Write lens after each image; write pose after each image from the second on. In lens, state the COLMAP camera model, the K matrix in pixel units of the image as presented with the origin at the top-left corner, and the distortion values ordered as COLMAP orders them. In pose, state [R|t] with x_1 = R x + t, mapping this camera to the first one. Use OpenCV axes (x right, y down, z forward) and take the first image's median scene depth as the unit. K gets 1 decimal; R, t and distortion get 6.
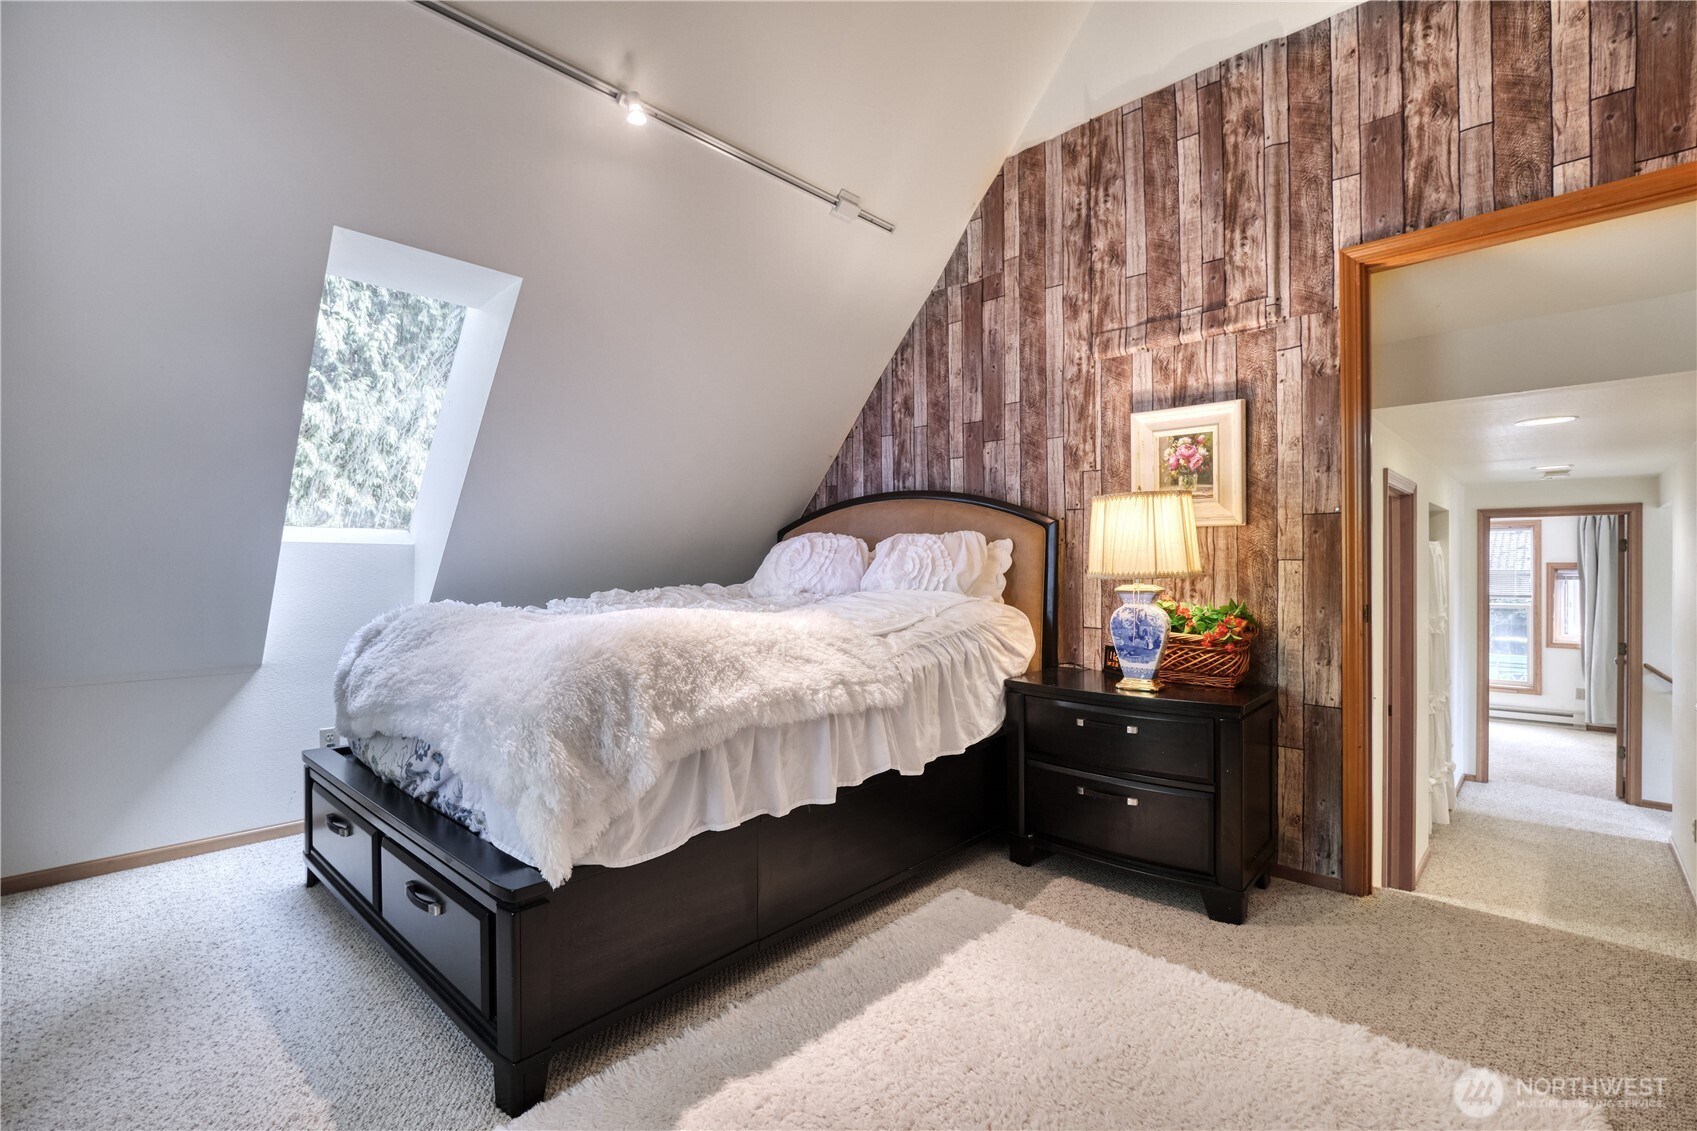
lens RADIAL K [[759.1, 0, 848.5], [0, 759.1, 565.5], [0, 0, 1]] dist [0.000542, -0.007289]
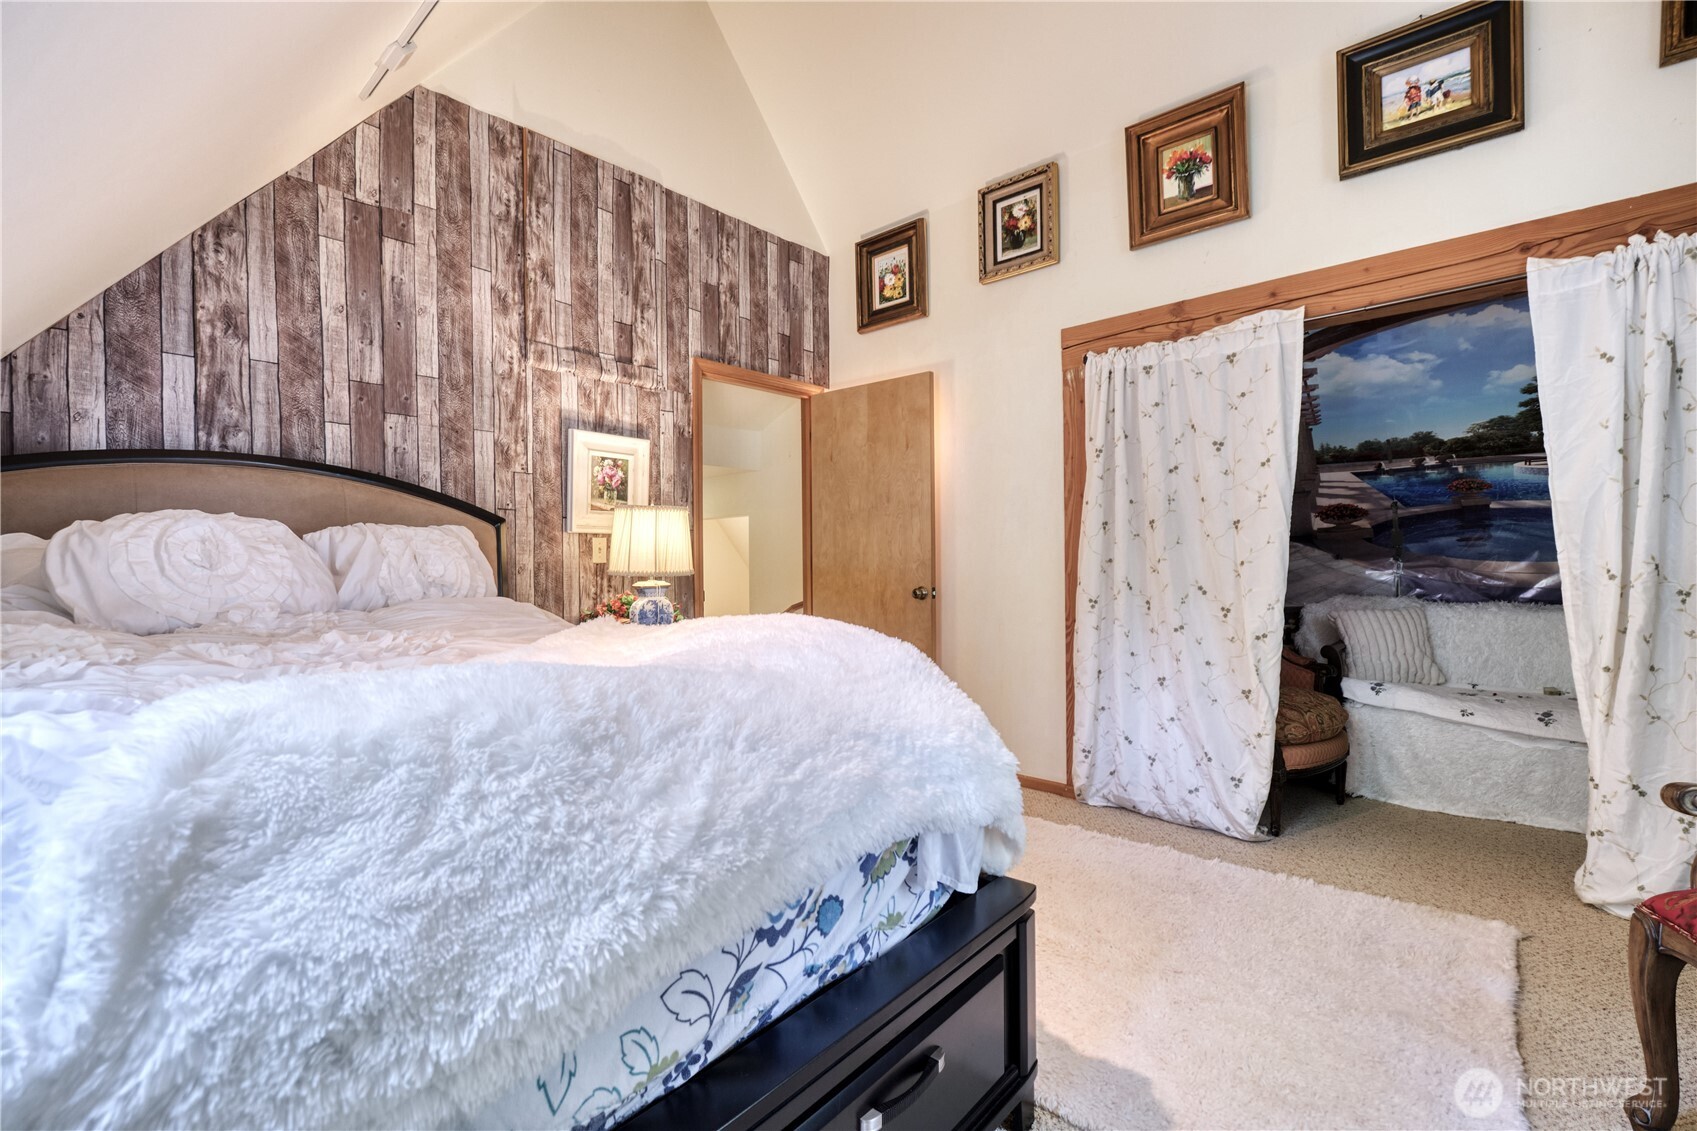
lens RADIAL K [[759.1, 0, 848.5], [0, 759.1, 565.5], [0, 0, 1]] dist [0.000542, -0.007289]
pose [[-0.043386, -0.002860, 0.999054, -0.706843], [0.005940, 0.999977, 0.003120, -0.001687], [-0.999041, 0.006070, -0.043368, 0.607691]]
